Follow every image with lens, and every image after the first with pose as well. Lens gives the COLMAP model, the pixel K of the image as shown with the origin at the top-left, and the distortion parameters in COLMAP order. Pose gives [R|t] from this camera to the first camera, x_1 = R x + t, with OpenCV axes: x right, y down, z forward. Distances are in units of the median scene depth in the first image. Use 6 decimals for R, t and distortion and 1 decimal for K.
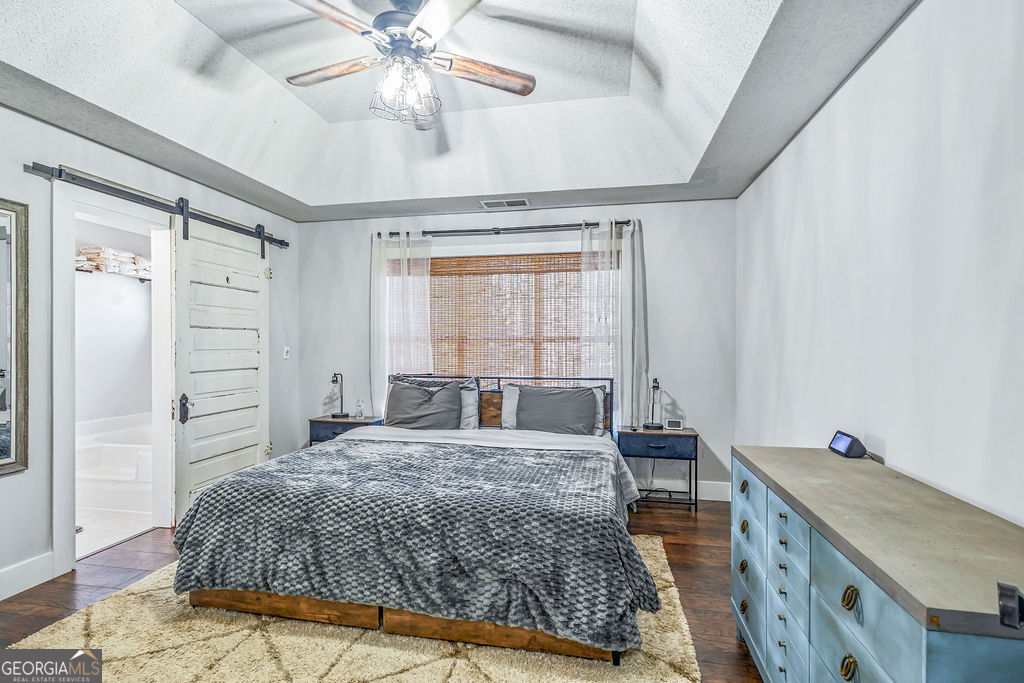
lens RADIAL K [[473.0, 0, 515.3], [0, 473.0, 342.7], [0, 0, 1]] dist [0.012714, 0.000178]
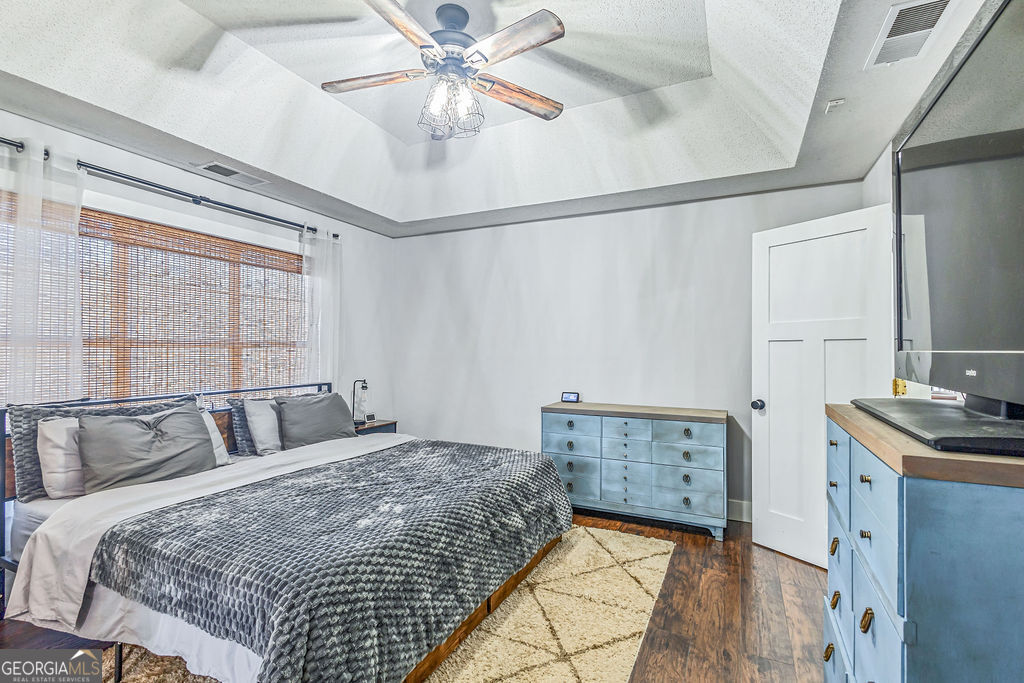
lens RADIAL K [[473.0, 0, 515.3], [0, 473.0, 342.7], [0, 0, 1]] dist [0.012714, 0.000178]
pose [[0.257800, 0.012643, 0.966116, -0.651660], [-0.006951, 0.999913, -0.011230, -0.003786], [-0.966173, -0.003821, 0.257865, 0.324508]]
